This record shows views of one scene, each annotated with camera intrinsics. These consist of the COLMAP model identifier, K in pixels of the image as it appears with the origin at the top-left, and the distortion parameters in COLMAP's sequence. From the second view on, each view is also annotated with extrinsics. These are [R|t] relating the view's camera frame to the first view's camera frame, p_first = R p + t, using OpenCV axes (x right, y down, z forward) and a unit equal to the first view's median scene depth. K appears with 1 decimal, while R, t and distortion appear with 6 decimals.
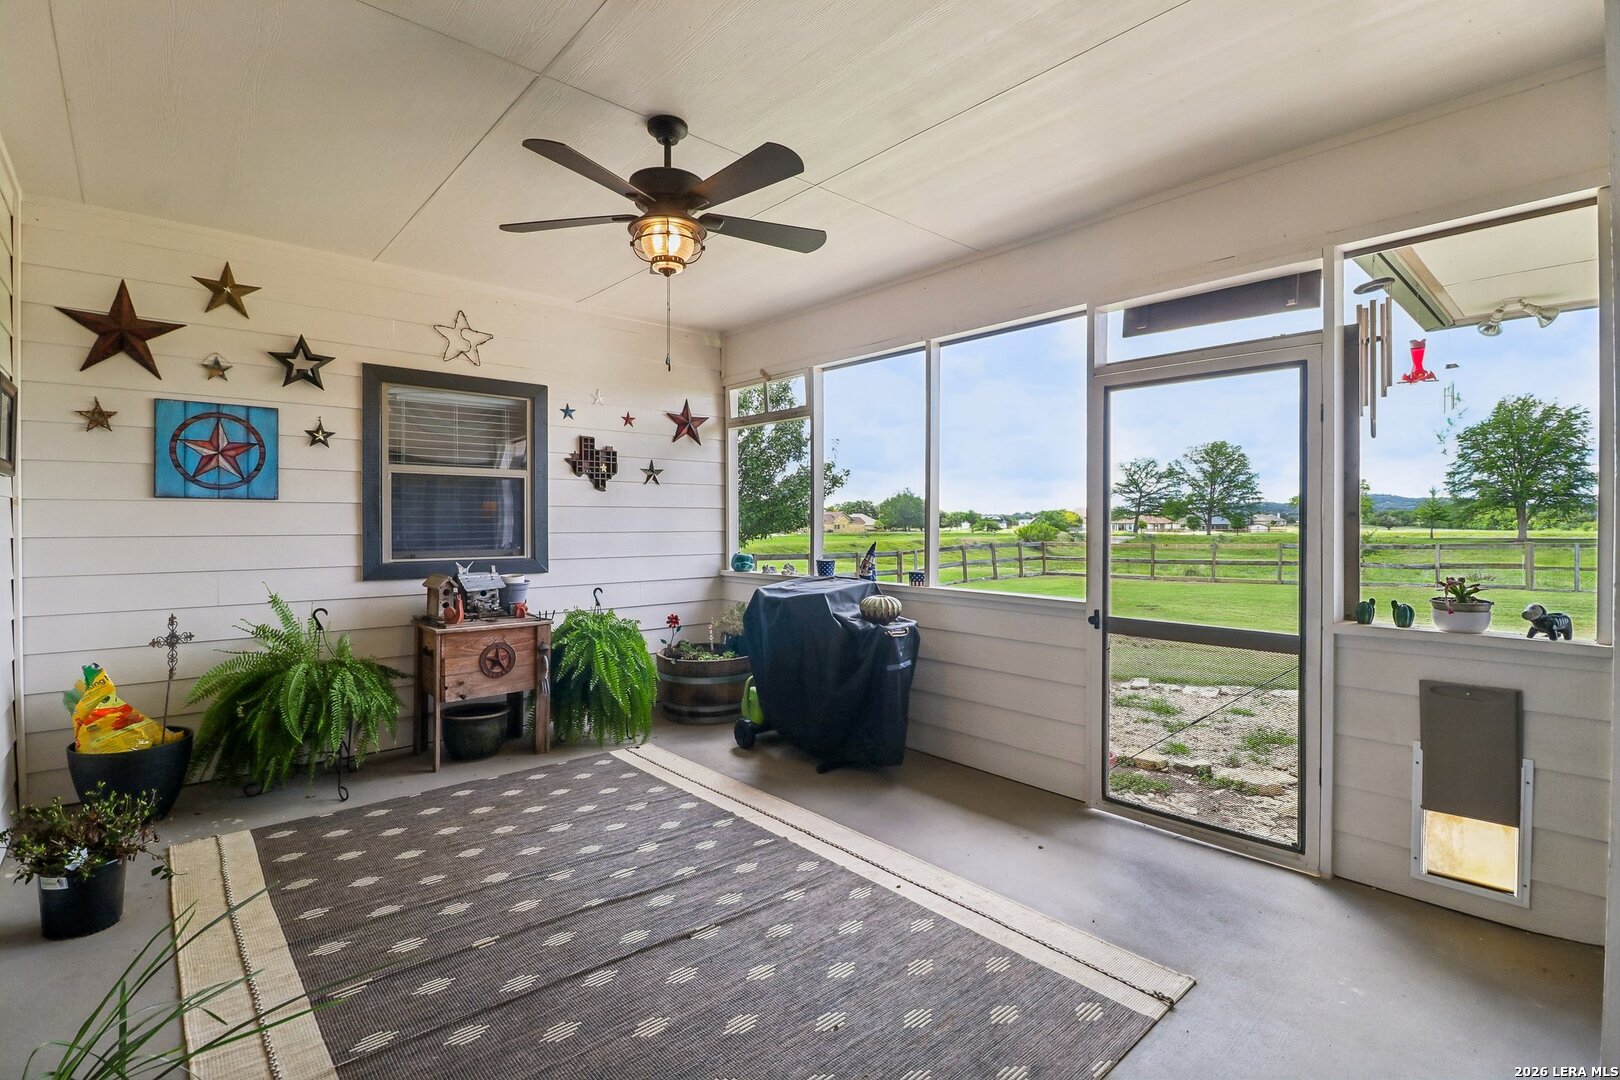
lens RADIAL K [[754.4, 0, 794.7], [0, 754.4, 532.2], [0, 0, 1]] dist [-0.006884, -0.008577]
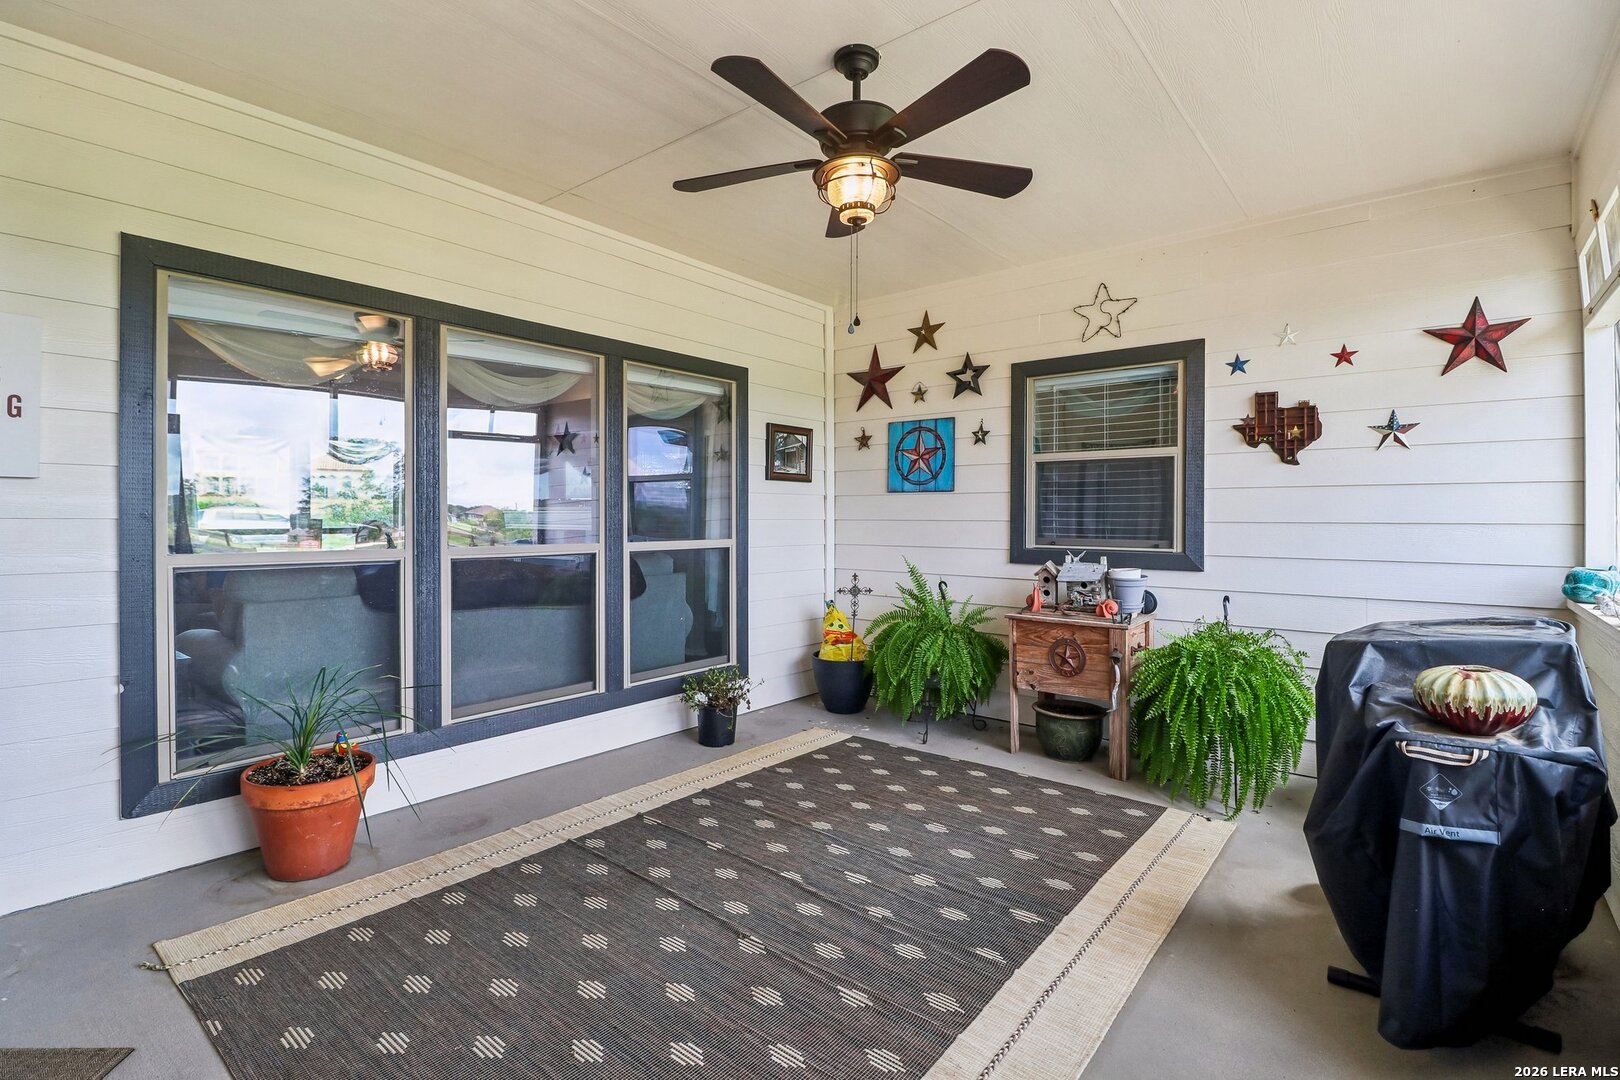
lens RADIAL K [[754.4, 0, 801.2], [0, 754.4, 525.9], [0, 0, 1]] dist [-0.006884, -0.008577]
pose [[0.155510, 0.012614, -0.987754, 0.490027], [-0.016018, 0.999819, 0.010246, 0.004545], [0.987704, 0.014229, 0.155684, 0.561497]]
